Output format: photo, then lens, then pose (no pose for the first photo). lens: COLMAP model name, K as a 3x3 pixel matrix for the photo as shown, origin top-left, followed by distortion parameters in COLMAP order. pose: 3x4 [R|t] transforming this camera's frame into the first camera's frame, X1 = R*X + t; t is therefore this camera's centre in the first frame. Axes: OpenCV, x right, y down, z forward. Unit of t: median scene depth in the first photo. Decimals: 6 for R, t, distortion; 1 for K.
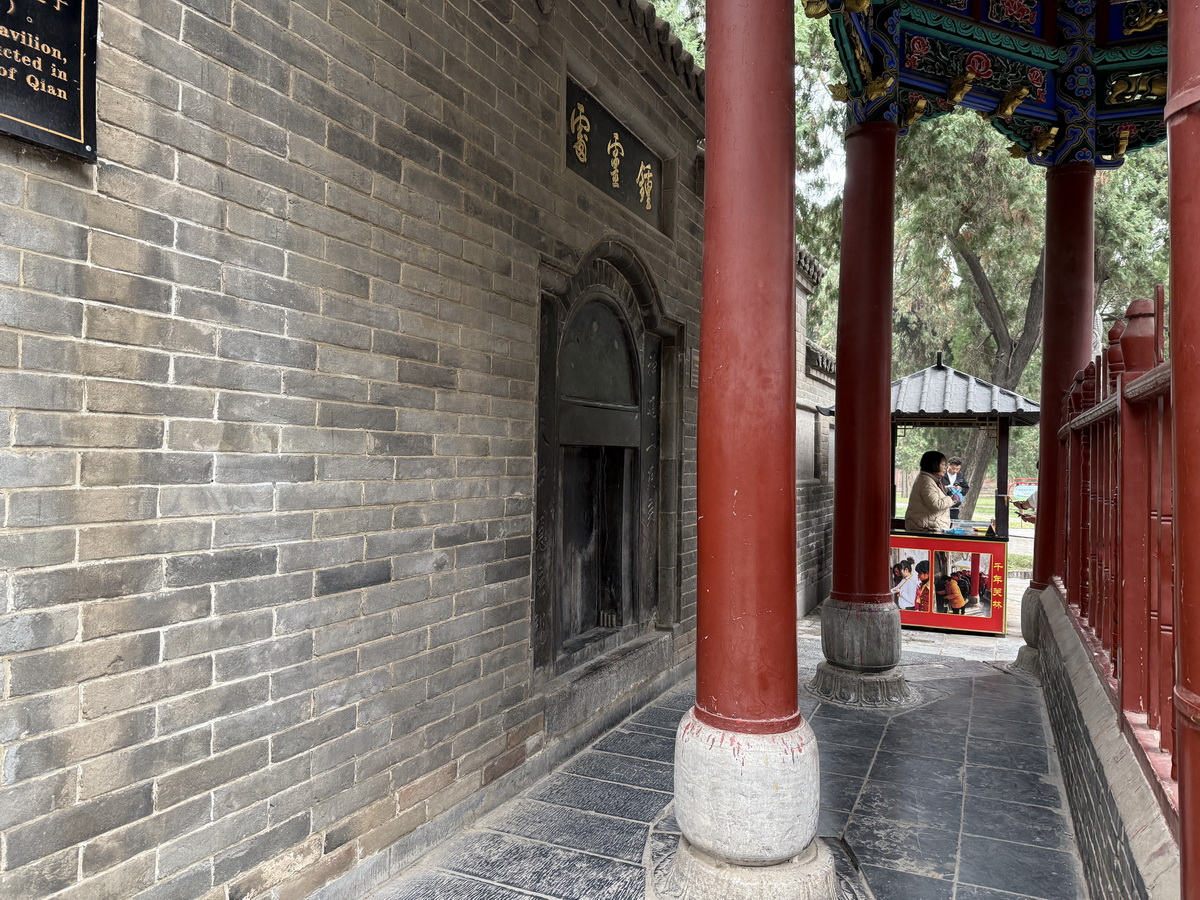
lens RADIAL K [[847.0, 0, 601.3], [0, 847.0, 449.5], [0, 0, 1]] dist [0.013740, -0.000484]
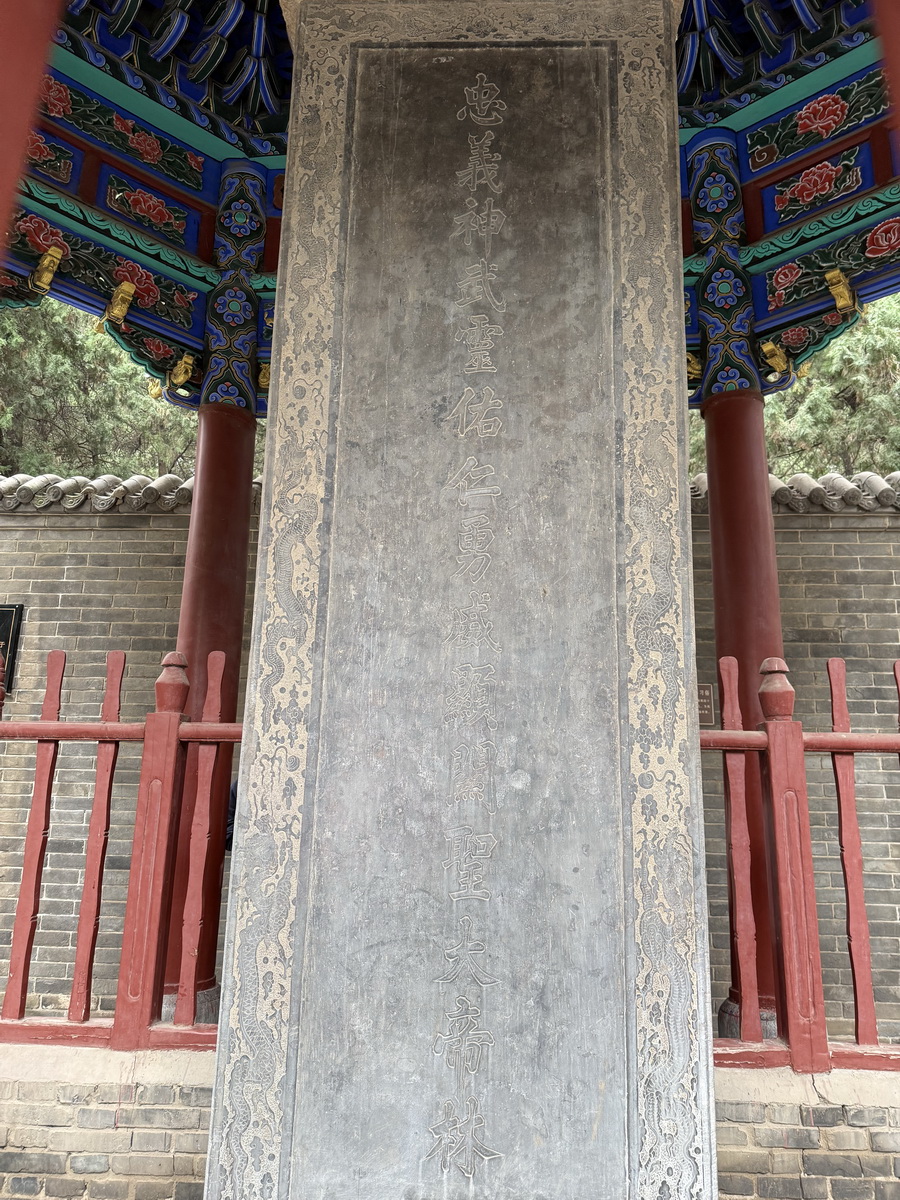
lens RADIAL K [[847.0, 0, 450.8], [0, 847.0, 601.3], [0, 0, 1]] dist [0.013740, -0.000484]
pose [[0.376975, -0.213992, -0.901164, 2.101131], [-0.004780, 0.972482, -0.232927, 0.021052], [0.926211, 0.092115, 0.365579, 1.033094]]
